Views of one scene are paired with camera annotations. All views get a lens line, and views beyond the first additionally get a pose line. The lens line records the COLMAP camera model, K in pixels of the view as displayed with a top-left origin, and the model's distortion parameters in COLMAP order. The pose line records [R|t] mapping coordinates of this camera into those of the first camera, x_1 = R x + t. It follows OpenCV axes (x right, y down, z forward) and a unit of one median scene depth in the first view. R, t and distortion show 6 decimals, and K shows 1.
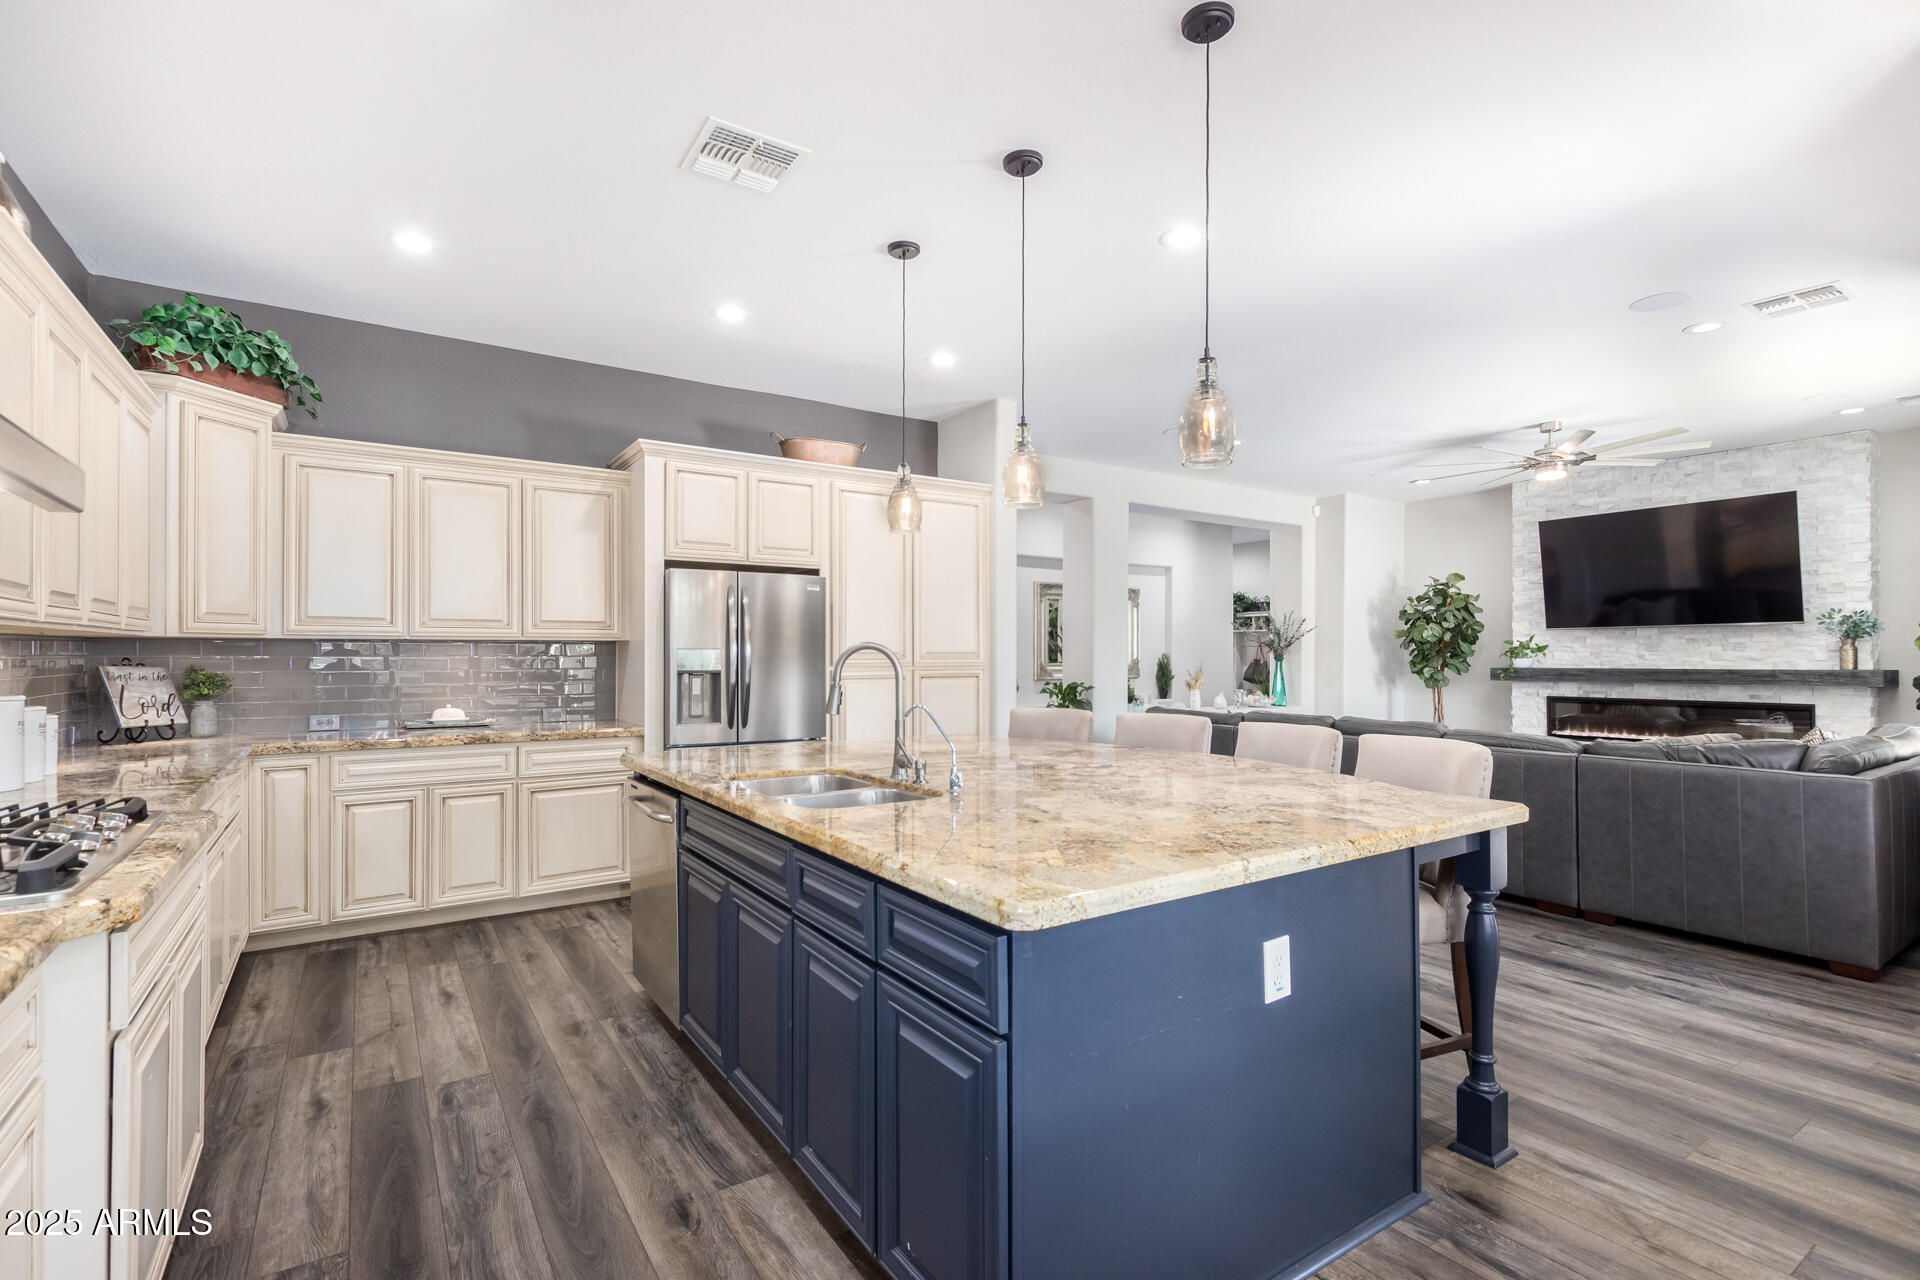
lens RADIAL K [[889.6, 0, 950.5], [0, 889.6, 645.6], [0, 0, 1]] dist [0.011479, -0.003825]
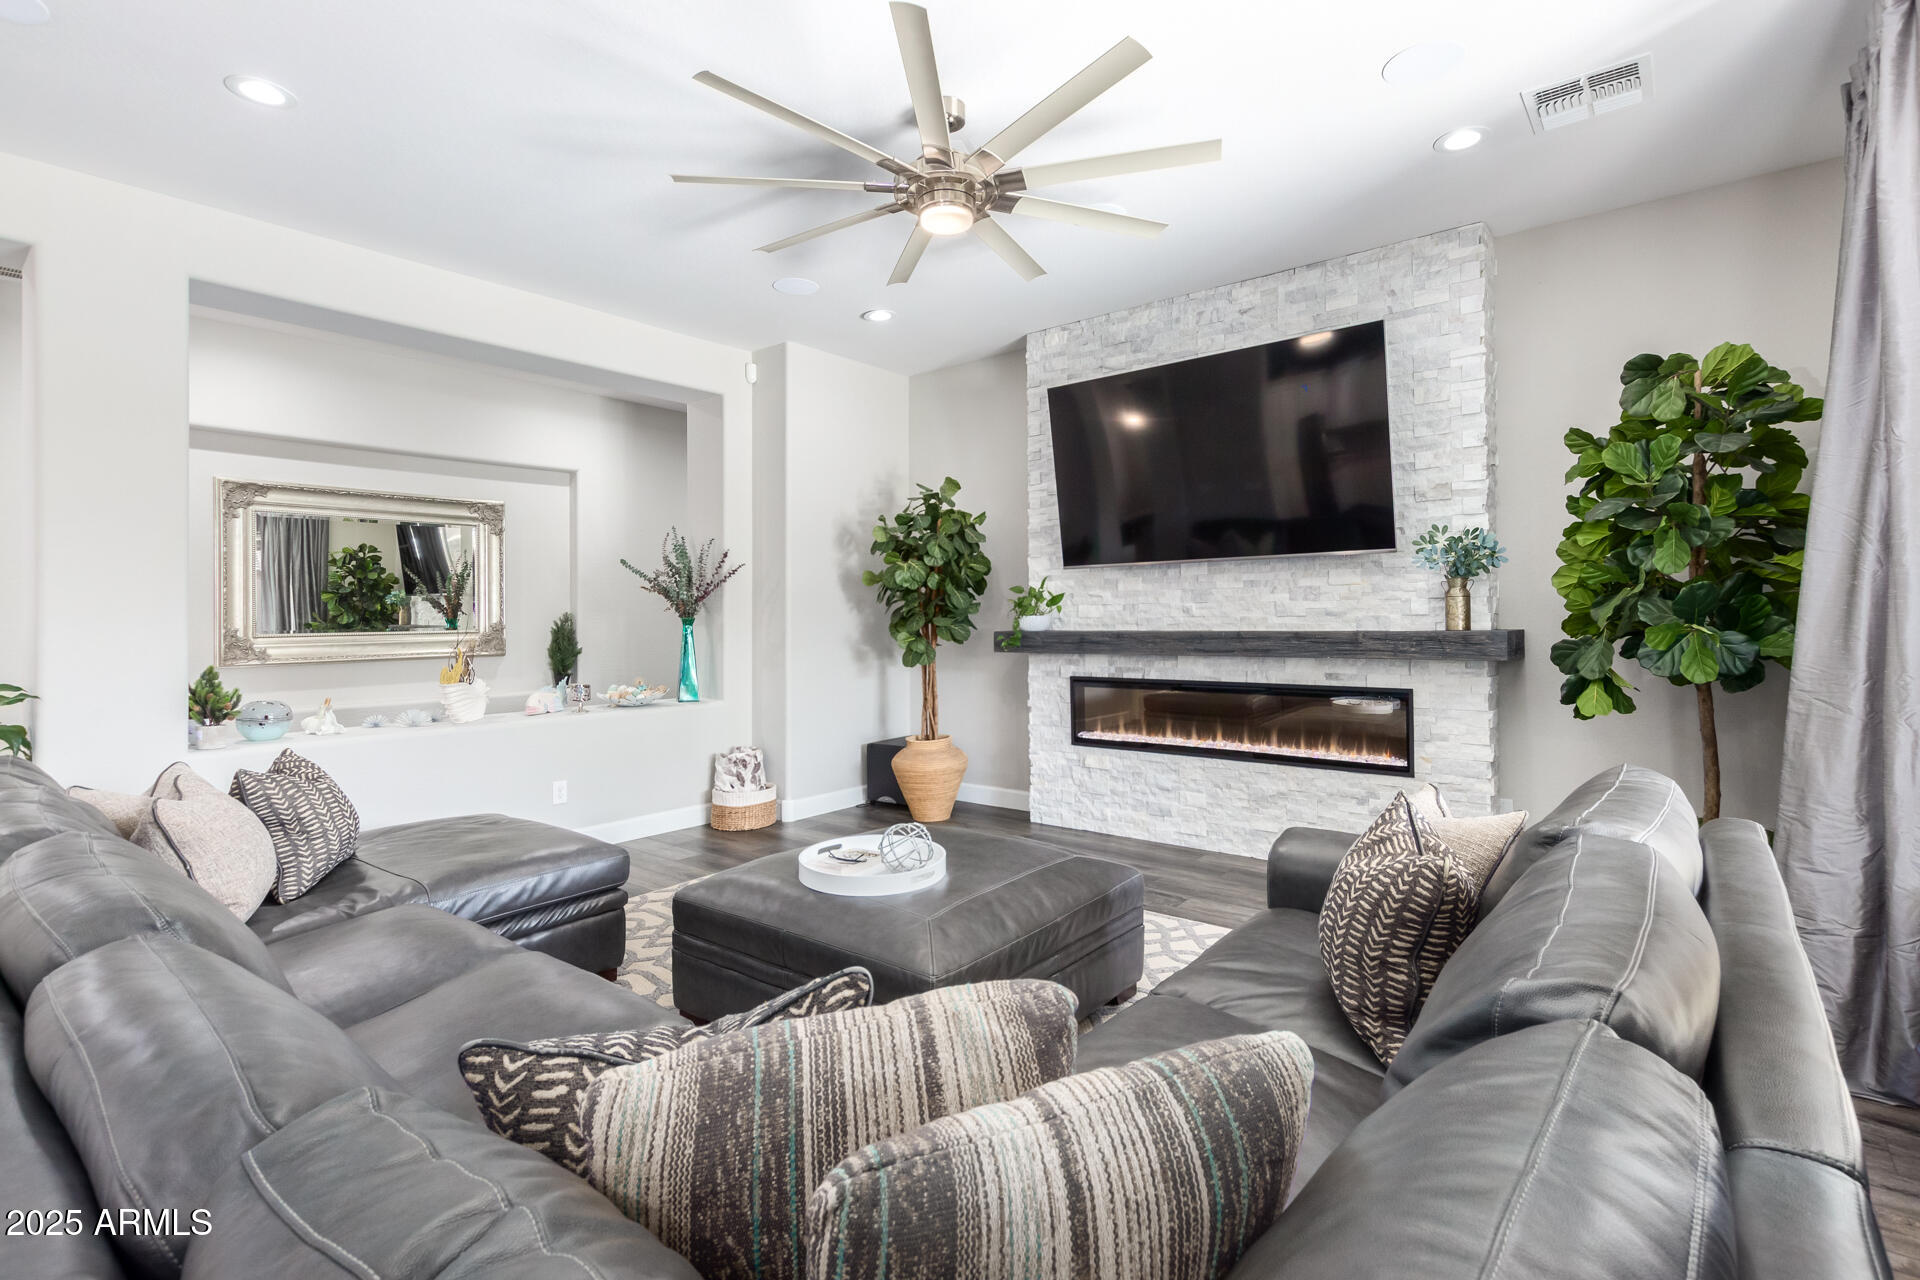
lens RADIAL K [[889.6, 0, 986.2], [0, 889.6, 603.0], [0, 0, 1]] dist [0.011479, -0.003825]
pose [[0.949252, -0.005999, 0.314460, 0.466660], [0.006702, 0.999977, -0.001153, 0.006814], [-0.314446, 0.003202, 0.949270, 0.481988]]
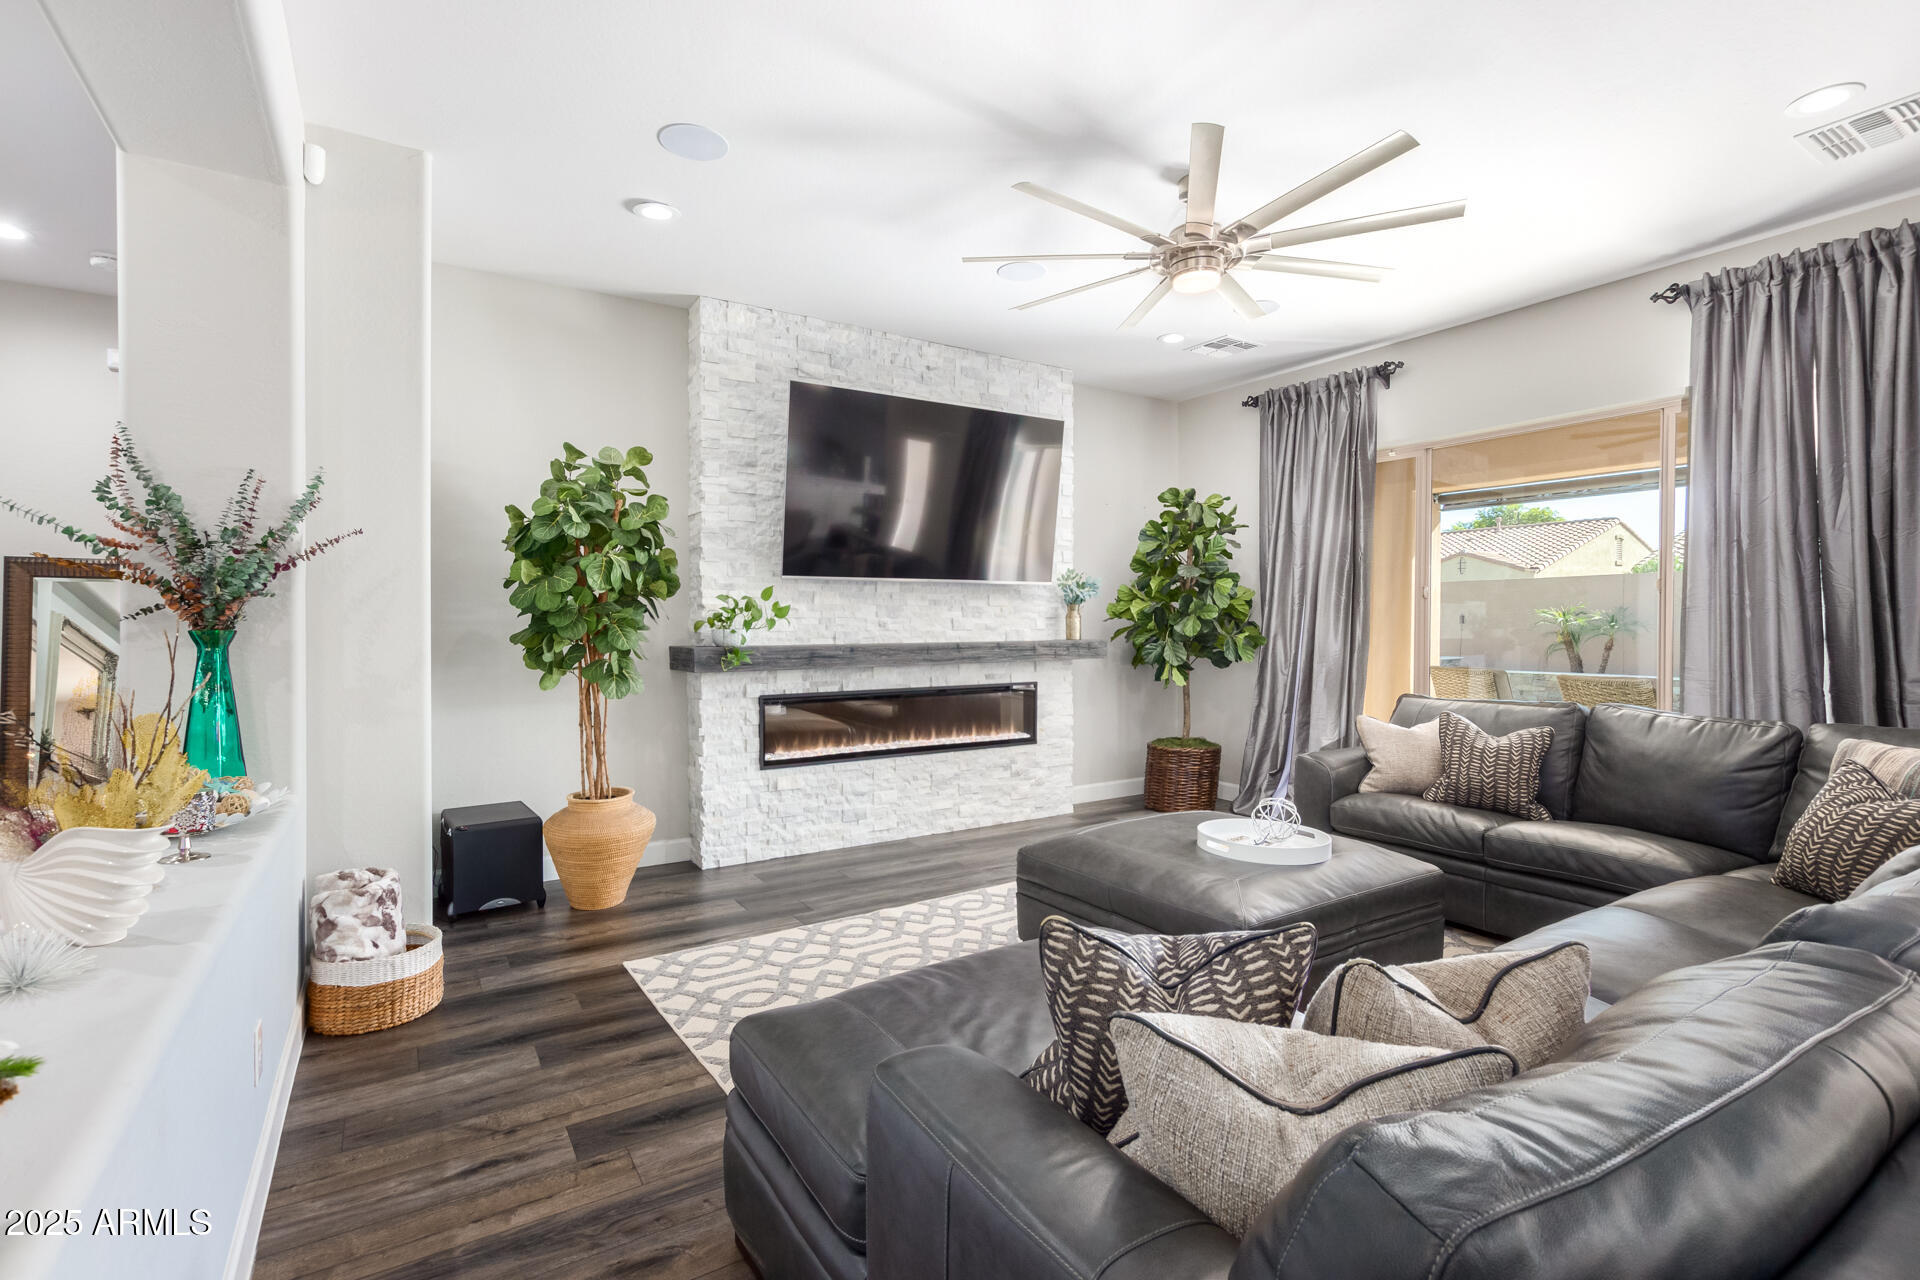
lens RADIAL K [[889.6, 0, 945.1], [0, 889.6, 633.2], [0, 0, 1]] dist [0.011479, -0.003825]
pose [[0.022652, -0.011985, 0.999672, 0.119121], [-0.011144, 0.999863, 0.012240, 0.009924], [-0.999681, -0.011418, 0.022515, 0.970387]]
